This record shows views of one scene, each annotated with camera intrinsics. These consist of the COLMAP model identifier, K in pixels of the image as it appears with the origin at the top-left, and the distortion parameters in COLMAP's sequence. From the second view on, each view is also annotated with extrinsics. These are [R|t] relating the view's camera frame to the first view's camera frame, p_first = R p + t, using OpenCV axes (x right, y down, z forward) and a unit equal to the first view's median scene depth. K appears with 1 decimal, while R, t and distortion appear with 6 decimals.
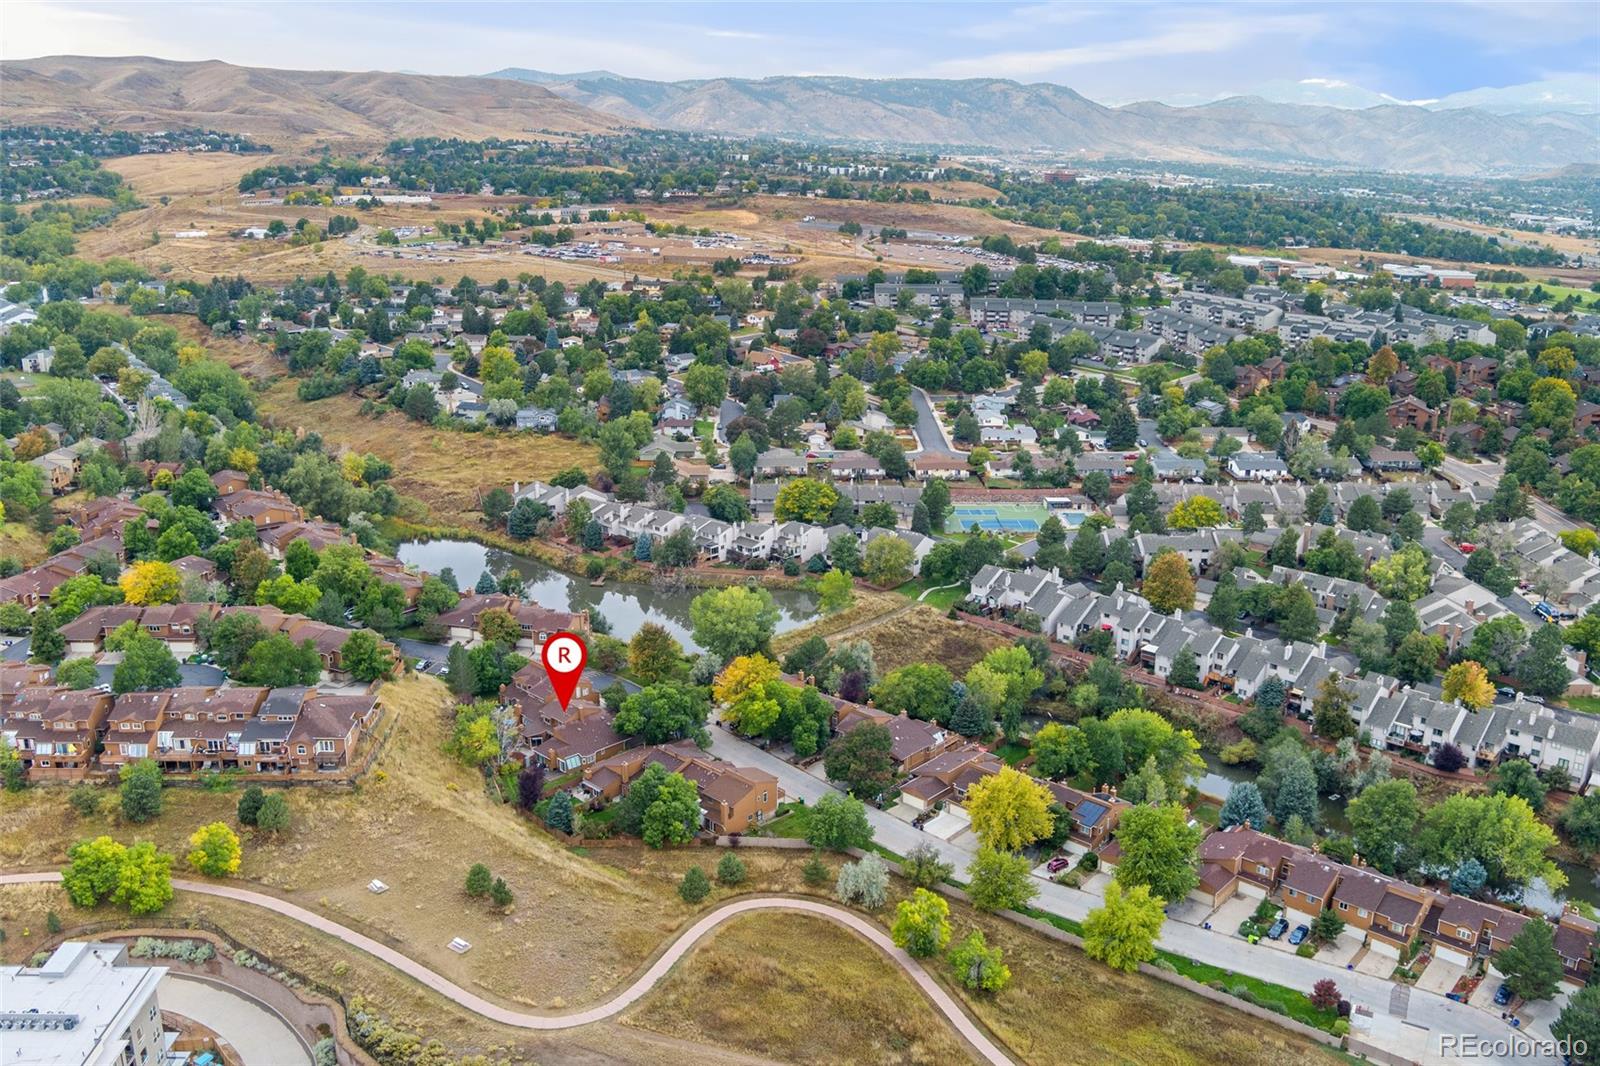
lens RADIAL K [[1263.2, 0, 797.8], [0, 1263.2, 531.4], [0, 0, 1]] dist [-0.067481, 0.013196]
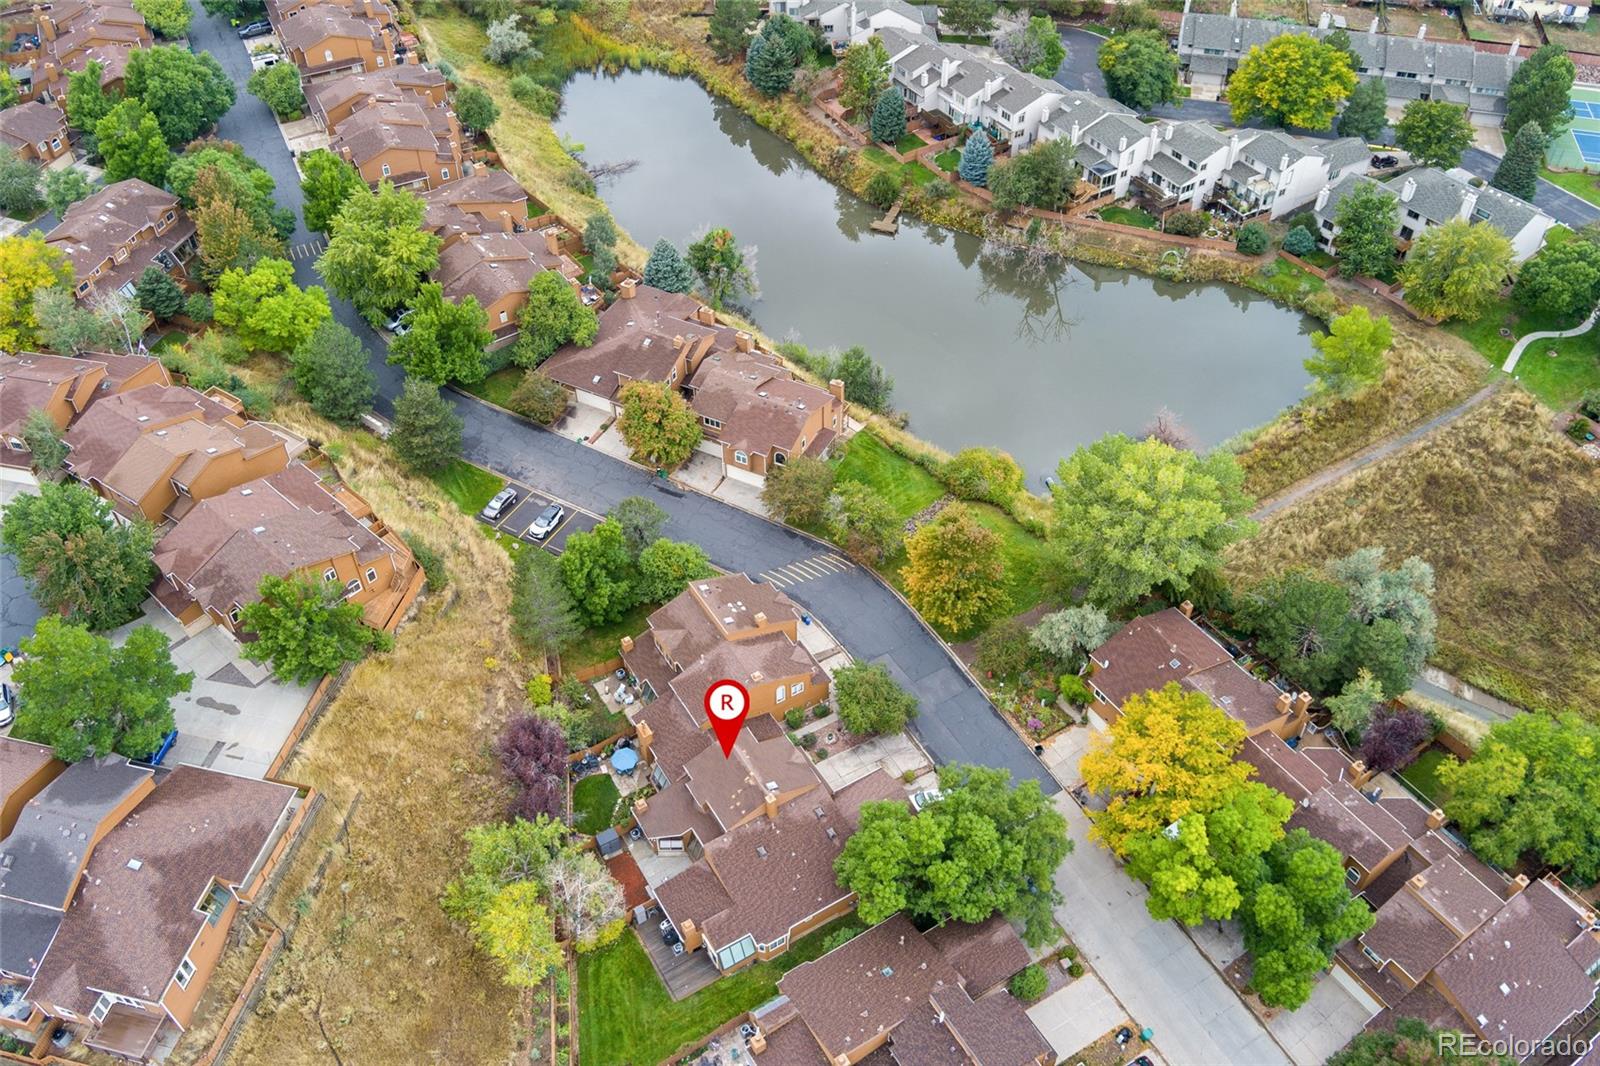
lens RADIAL K [[1263.2, 0, 805.3], [0, 1263.2, 534.7], [0, 0, 1]] dist [-0.067481, 0.013196]
pose [[0.966220, 0.171770, -0.192129, -0.061459], [-0.059808, 0.874598, 0.481145, -0.098792], [0.250682, -0.453401, 0.855328, 0.445103]]
